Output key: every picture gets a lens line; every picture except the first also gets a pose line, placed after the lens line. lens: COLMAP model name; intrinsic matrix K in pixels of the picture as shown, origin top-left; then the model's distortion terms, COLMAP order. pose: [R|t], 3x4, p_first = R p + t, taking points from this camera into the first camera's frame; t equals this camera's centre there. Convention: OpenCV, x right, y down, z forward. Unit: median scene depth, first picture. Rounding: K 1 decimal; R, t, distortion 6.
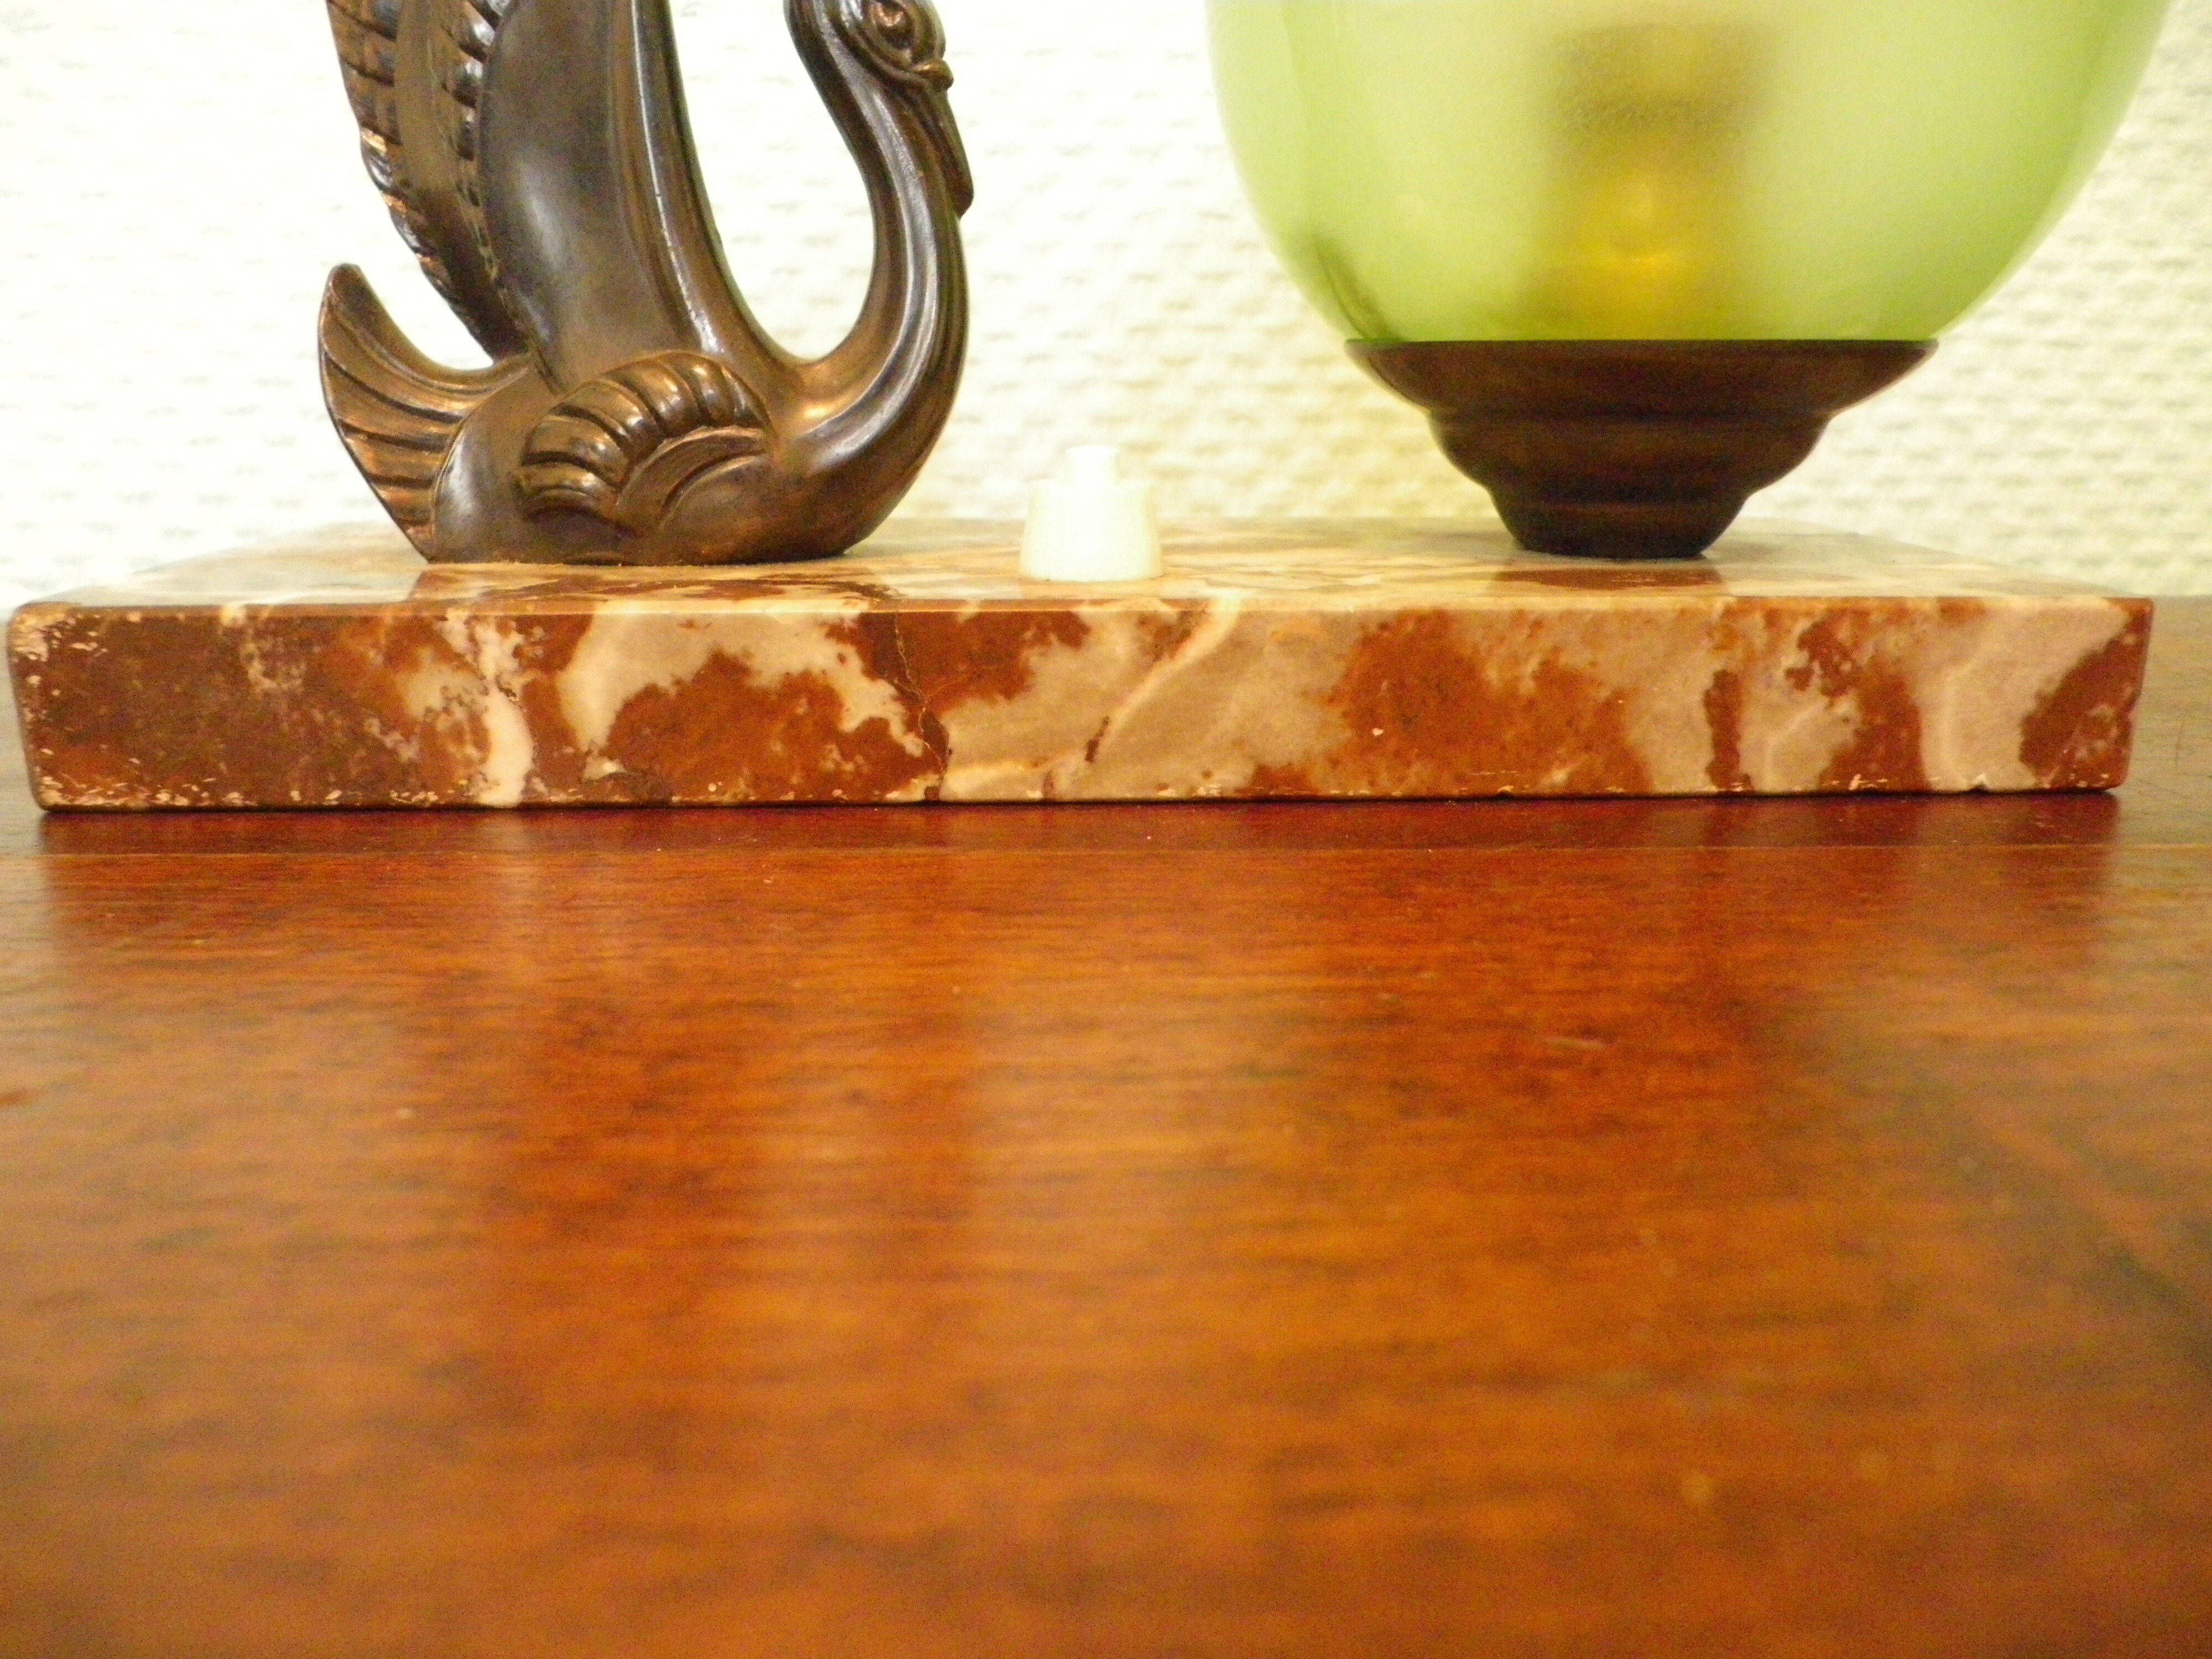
lens RADIAL K [[1661.8, 0, 1104.6], [0, 1661.8, 814.5], [0, 0, 1]] dist [-0.009416, 0.007369]
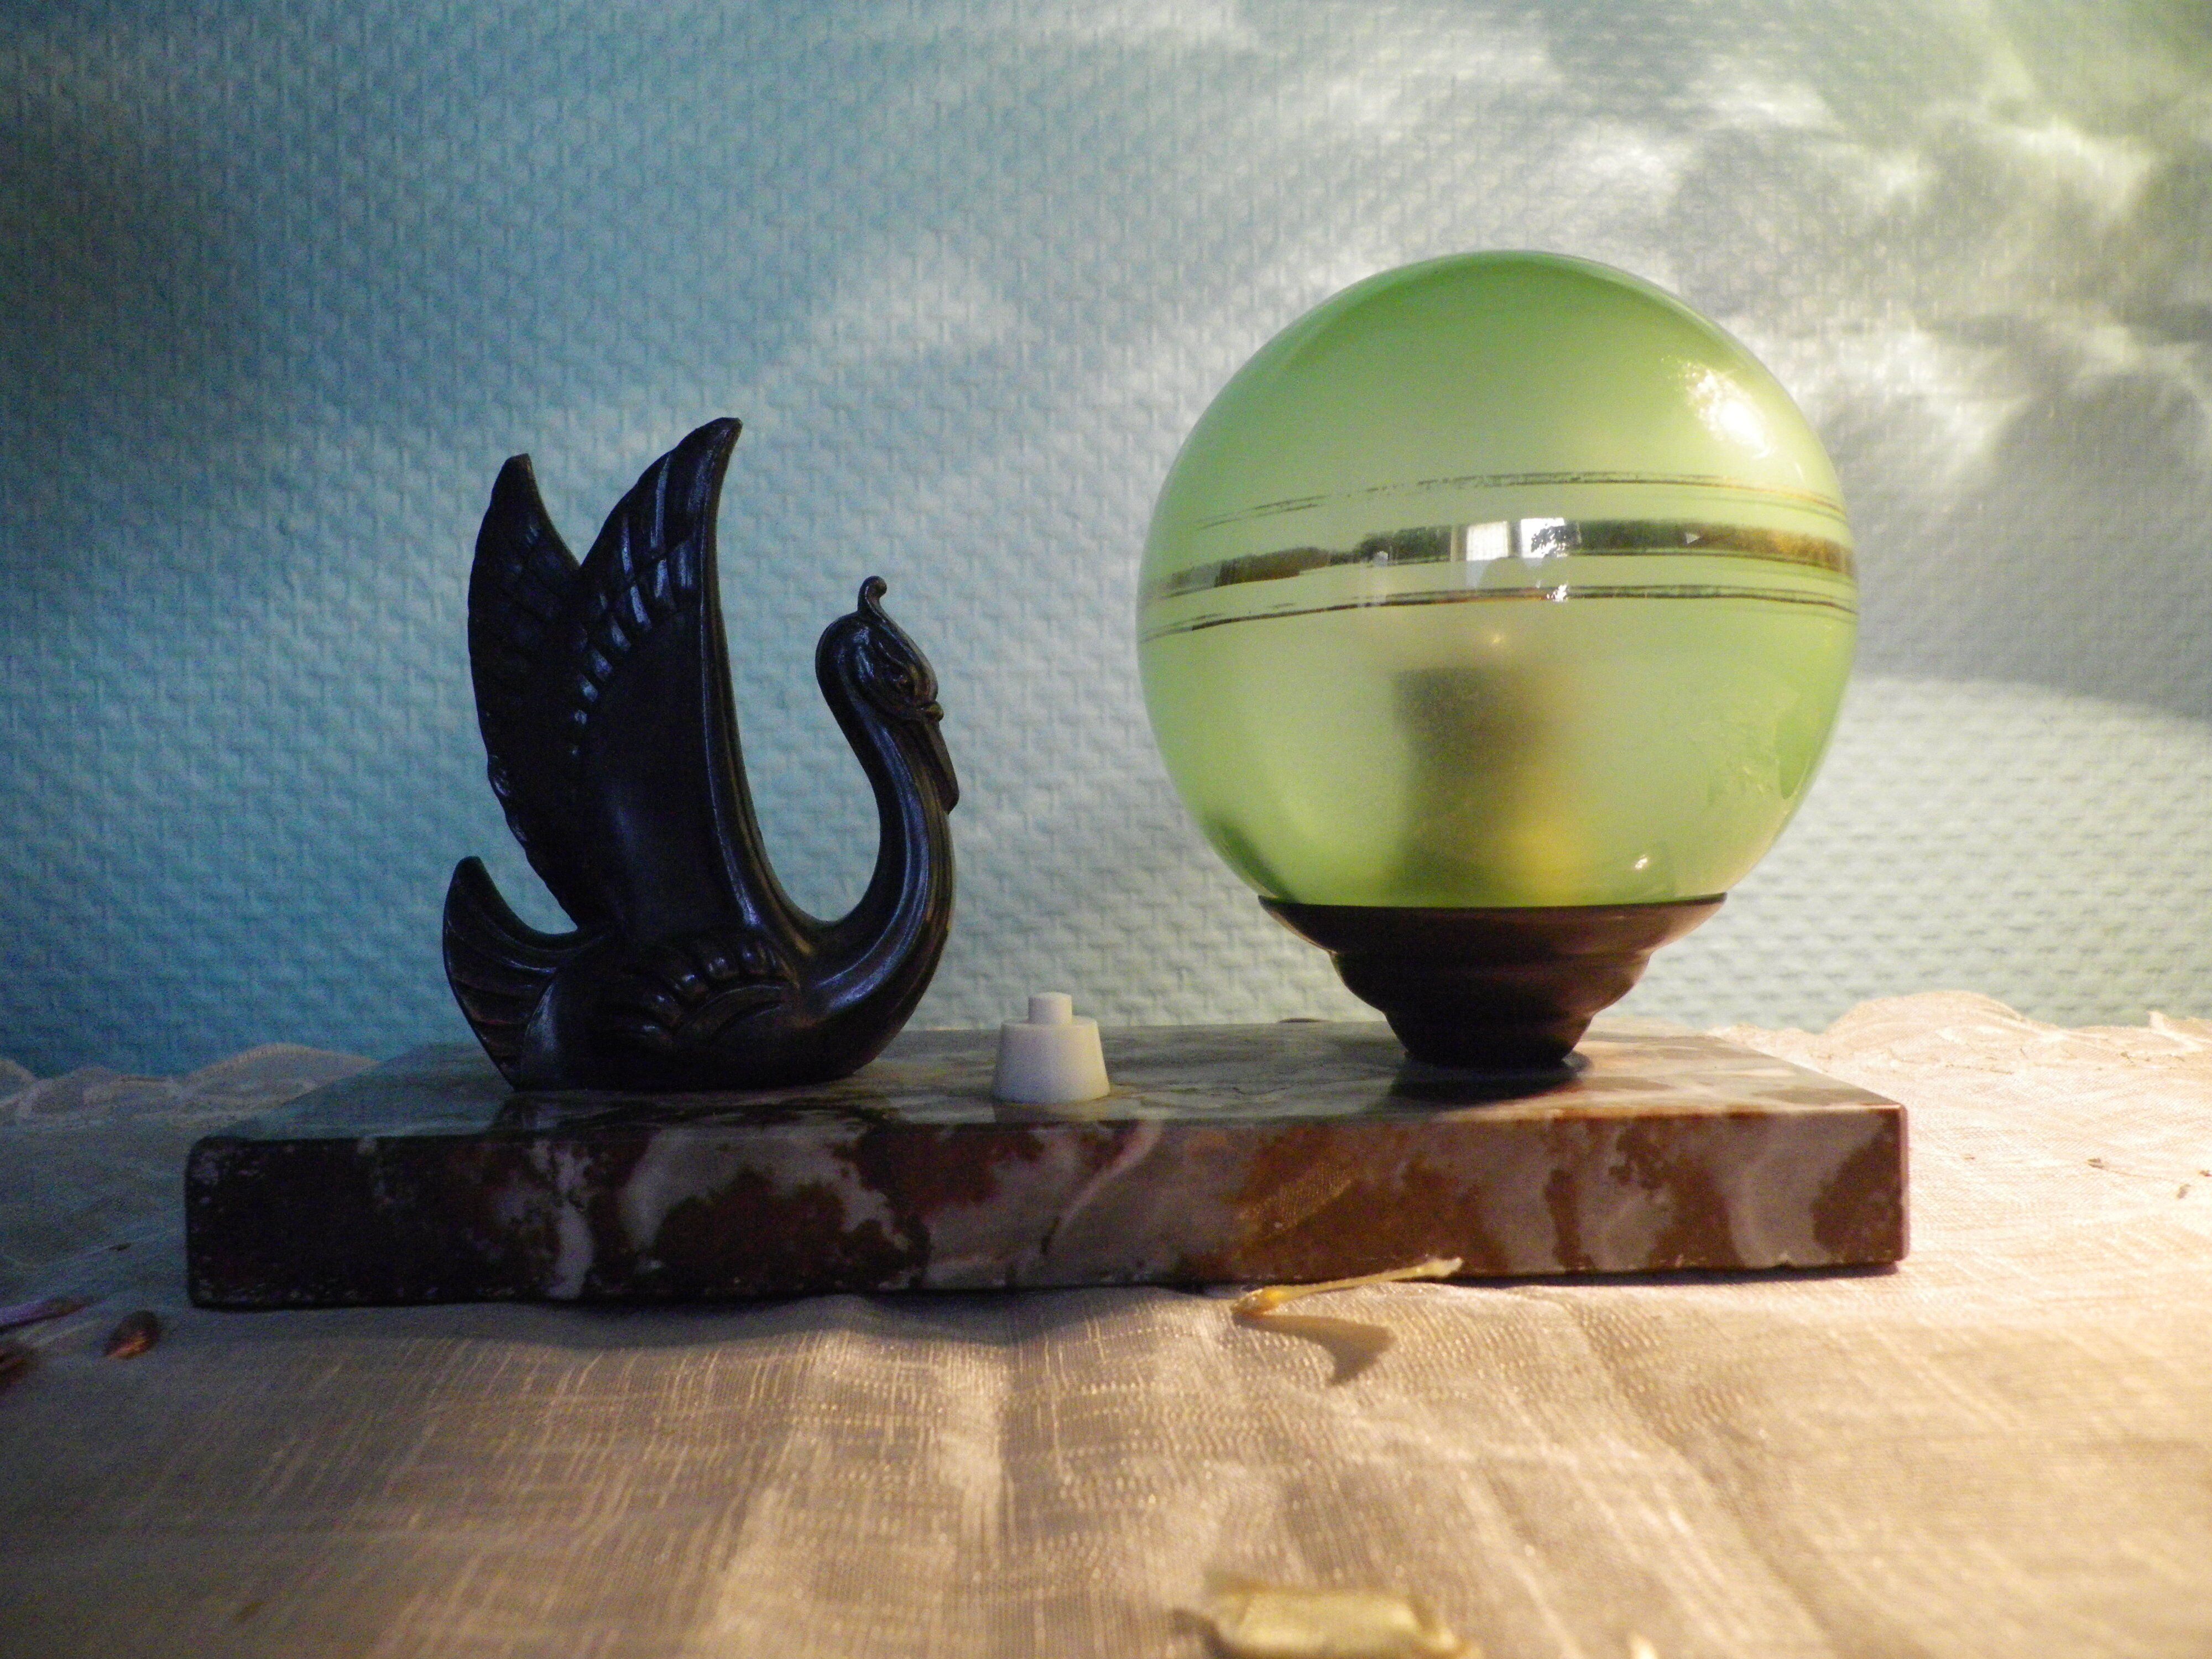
lens RADIAL K [[1661.8, 0, 1109.2], [0, 1661.8, 823.8], [0, 0, 1]] dist [-0.009416, 0.007369]
pose [[0.999741, -0.017838, -0.014115, 0.062038], [0.013694, 0.967436, -0.252744, -0.028690], [0.018164, 0.252485, 0.967430, -0.266971]]
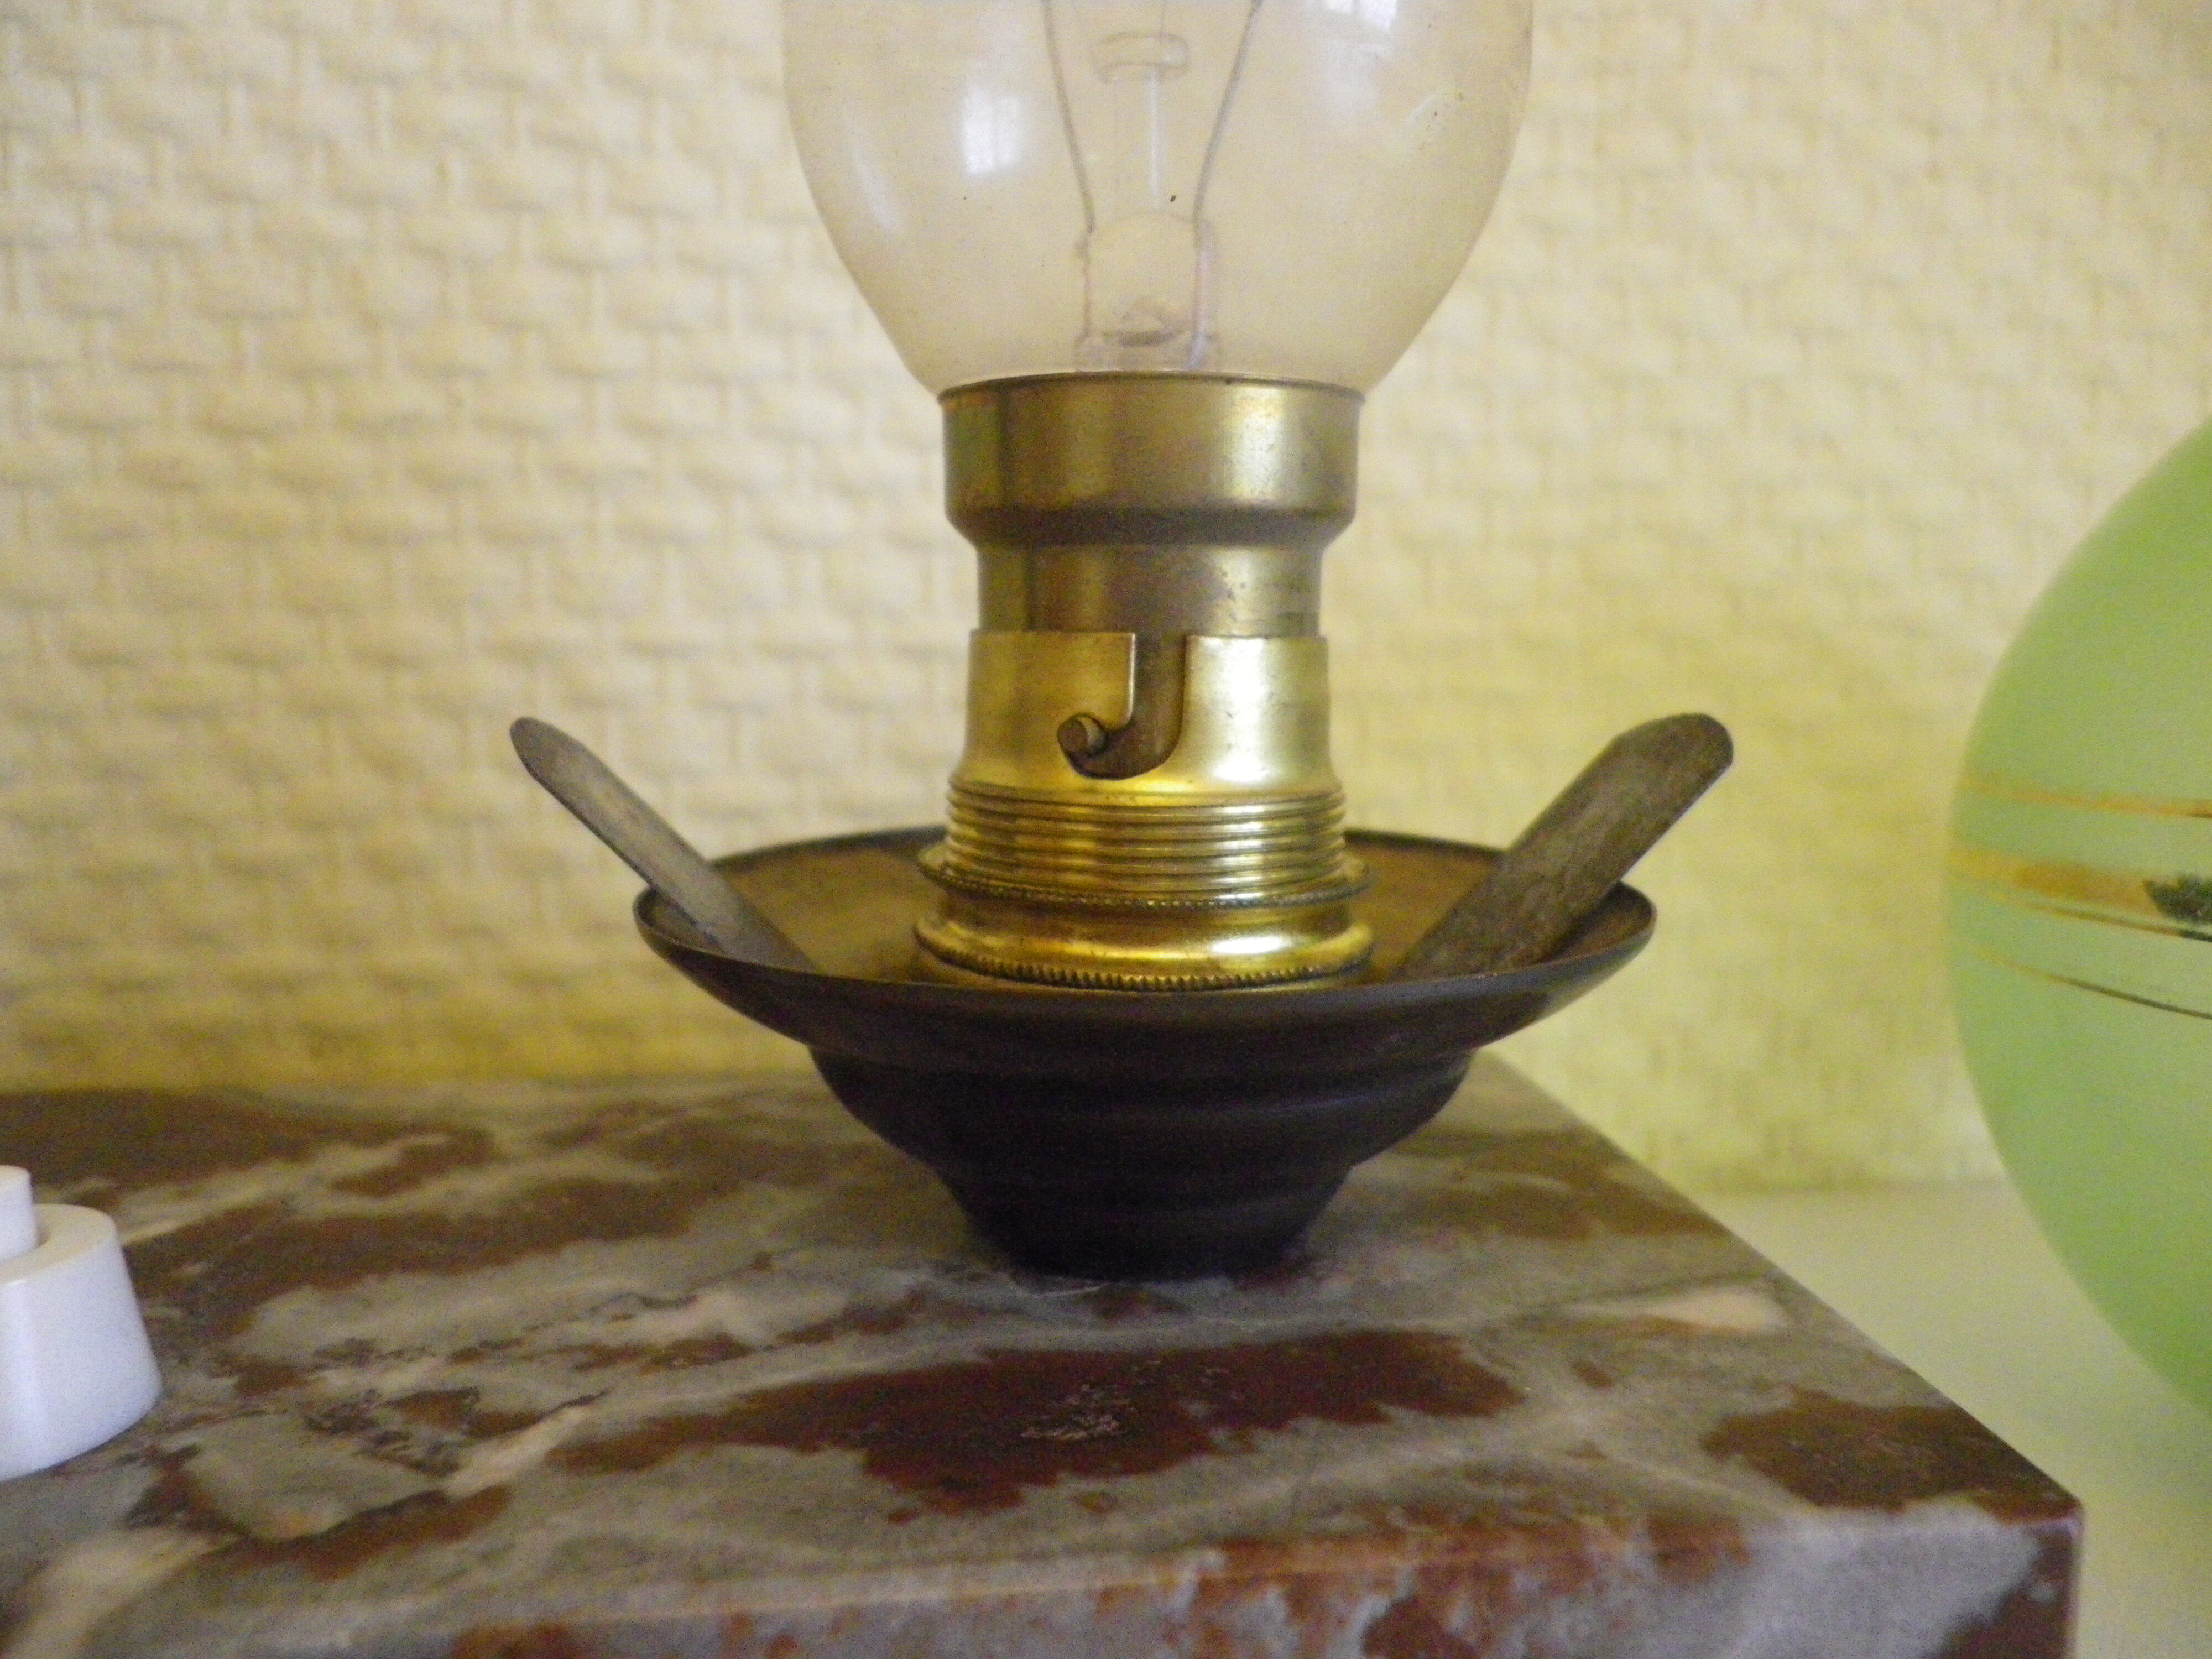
lens RADIAL K [[1661.8, 0, 1102.1], [0, 1661.8, 824.1], [0, 0, 1]] dist [-0.009416, 0.007369]
pose [[0.997982, -0.005642, 0.063248, 0.318717], [0.014176, 0.990702, -0.135310, -0.272773], [-0.061896, 0.135933, 0.988783, 0.514570]]
